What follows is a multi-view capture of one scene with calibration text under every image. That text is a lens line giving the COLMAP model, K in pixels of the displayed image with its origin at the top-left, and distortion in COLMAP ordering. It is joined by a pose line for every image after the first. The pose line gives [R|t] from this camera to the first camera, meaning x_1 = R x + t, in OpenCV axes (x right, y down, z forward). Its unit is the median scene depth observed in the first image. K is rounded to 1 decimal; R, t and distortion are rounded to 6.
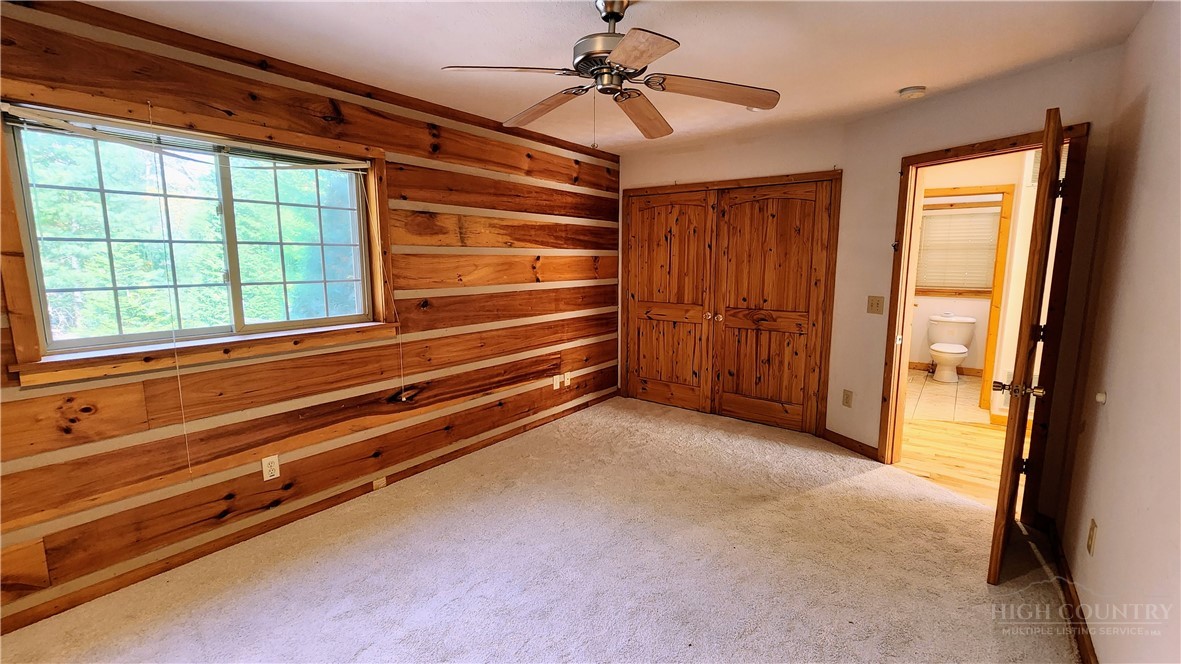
lens RADIAL K [[487.2, 0, 588.7], [0, 487.2, 329.8], [0, 0, 1]] dist [-0.001433, 0.000489]
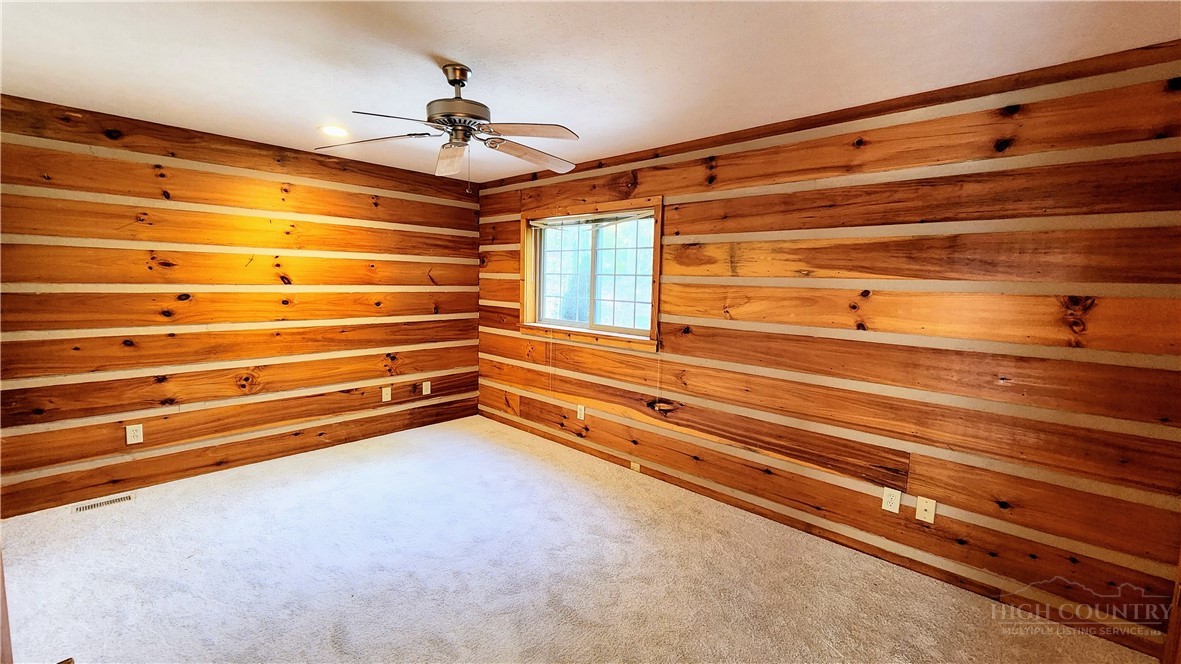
lens RADIAL K [[487.2, 0, 588.7], [0, 487.2, 329.8], [0, 0, 1]] dist [-0.001433, 0.000489]
pose [[-0.090534, 0.102929, -0.990560, 0.717711], [-0.168944, 0.978641, 0.117132, -0.139363], [0.981459, 0.177954, -0.071210, 0.850725]]
